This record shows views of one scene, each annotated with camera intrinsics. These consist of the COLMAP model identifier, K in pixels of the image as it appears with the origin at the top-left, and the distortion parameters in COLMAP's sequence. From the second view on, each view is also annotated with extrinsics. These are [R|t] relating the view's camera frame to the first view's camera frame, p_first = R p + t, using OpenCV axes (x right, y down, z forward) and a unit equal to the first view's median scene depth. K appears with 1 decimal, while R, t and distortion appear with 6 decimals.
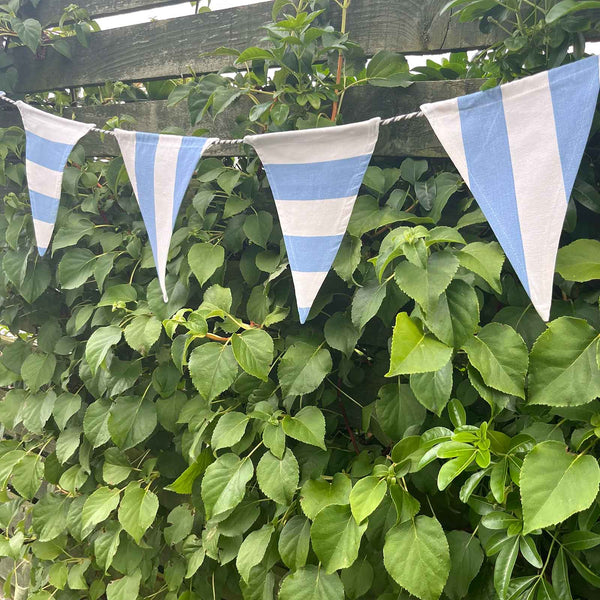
lens RADIAL K [[607.3, 0, 300.0], [0, 607.3, 300.0], [0, 0, 1]] dist [0.010669, 0.005432]
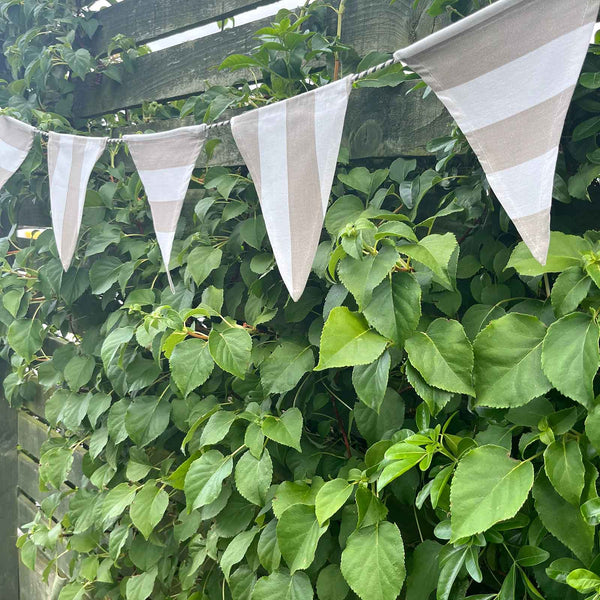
lens RADIAL K [[607.3, 0, 300.0], [0, 607.3, 300.0], [0, 0, 1]] dist [0.010669, 0.005432]
pose [[0.984769, 0.007961, -0.173685, 0.190983], [-0.014705, 0.999186, -0.037577, 0.034864], [0.173245, 0.039559, 0.984084, 0.013964]]
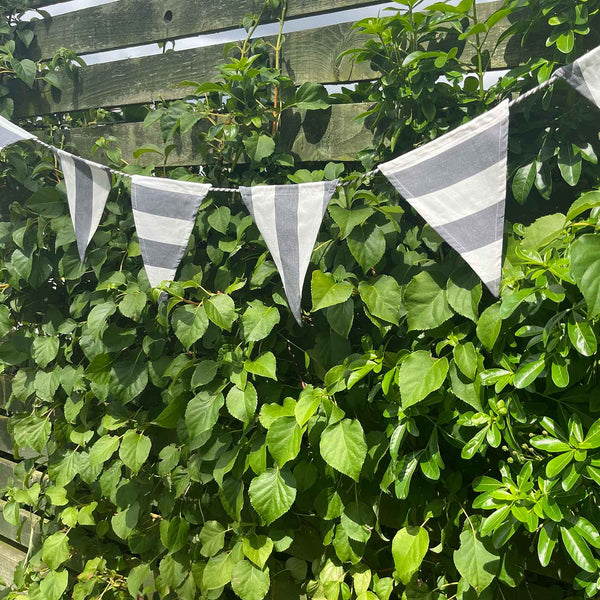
lens RADIAL K [[607.3, 0, 300.0], [0, 607.3, 300.0], [0, 0, 1]] dist [0.010669, 0.005432]
pose [[0.997999, -0.047283, 0.041989, 0.041539], [0.047610, 0.998843, -0.006816, 0.072525], [-0.041618, 0.008801, 0.999095, -0.317517]]
